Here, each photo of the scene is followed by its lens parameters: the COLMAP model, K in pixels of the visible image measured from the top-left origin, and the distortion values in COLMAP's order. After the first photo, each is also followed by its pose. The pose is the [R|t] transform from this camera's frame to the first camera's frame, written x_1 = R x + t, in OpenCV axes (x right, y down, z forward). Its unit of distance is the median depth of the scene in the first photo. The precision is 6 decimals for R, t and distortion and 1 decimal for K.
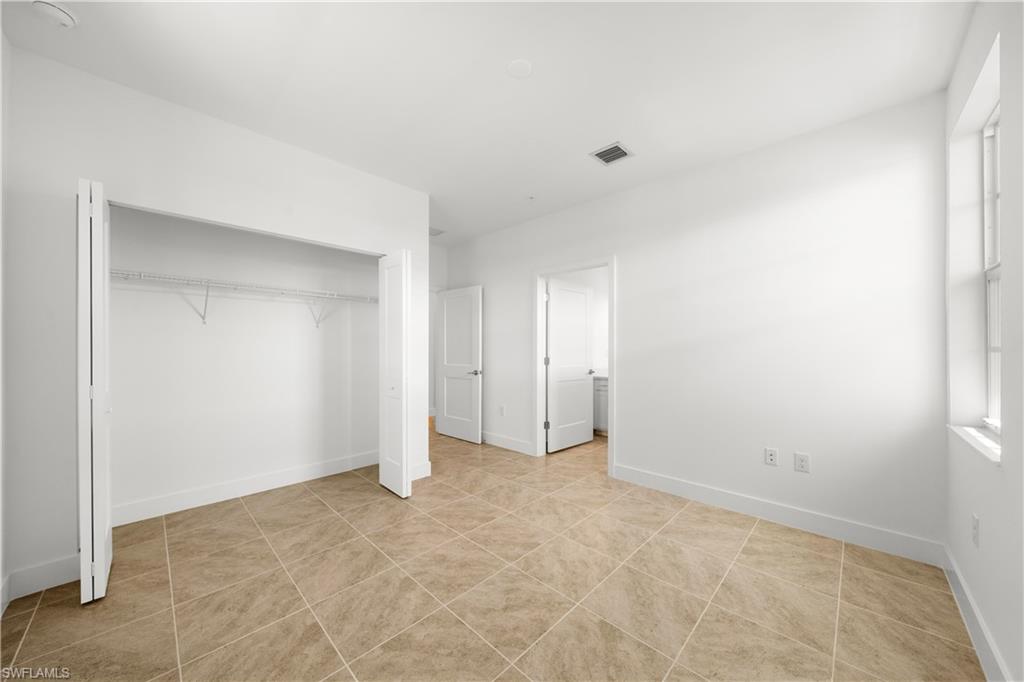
lens RADIAL K [[355.2, 0, 509.9], [0, 355.2, 348.9], [0, 0, 1]] dist [-0.002958, 0.000030]
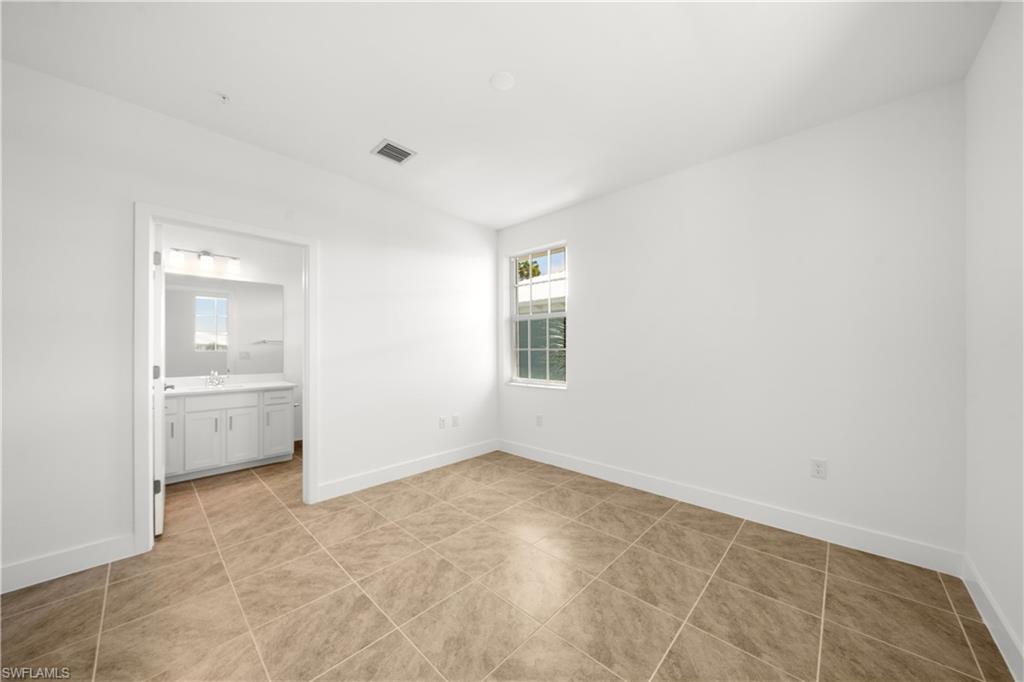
lens RADIAL K [[355.8, 0, 512.8], [0, 355.8, 344.6], [0, 0, 1]] dist [-0.000667, -0.000023]
pose [[-0.018631, 0.012002, 0.999754, -0.862283], [-0.000395, 0.999928, -0.012012, -0.001850], [-0.999826, -0.000619, -0.018625, 0.839759]]
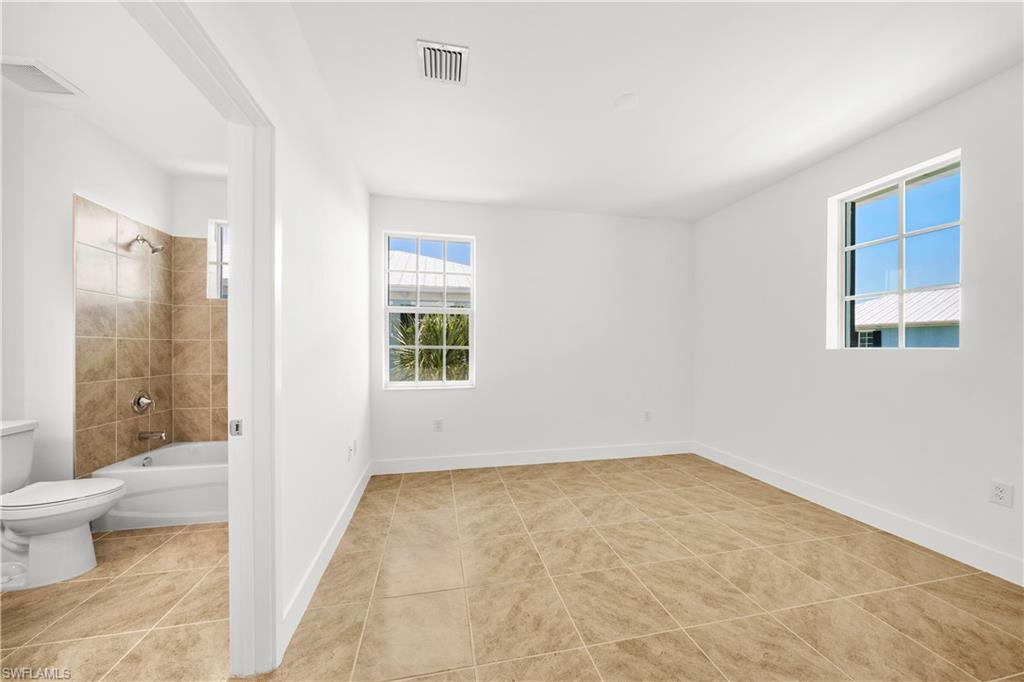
lens RADIAL K [[355.2, 0, 509.9], [0, 355.2, 348.9], [0, 0, 1]] dist [-0.002958, 0.000030]
pose [[-0.834395, -0.005835, 0.551137, -0.241918], [-0.003433, 0.999980, 0.005390, -0.001614], [-0.551157, 0.002606, -0.834398, 1.825149]]
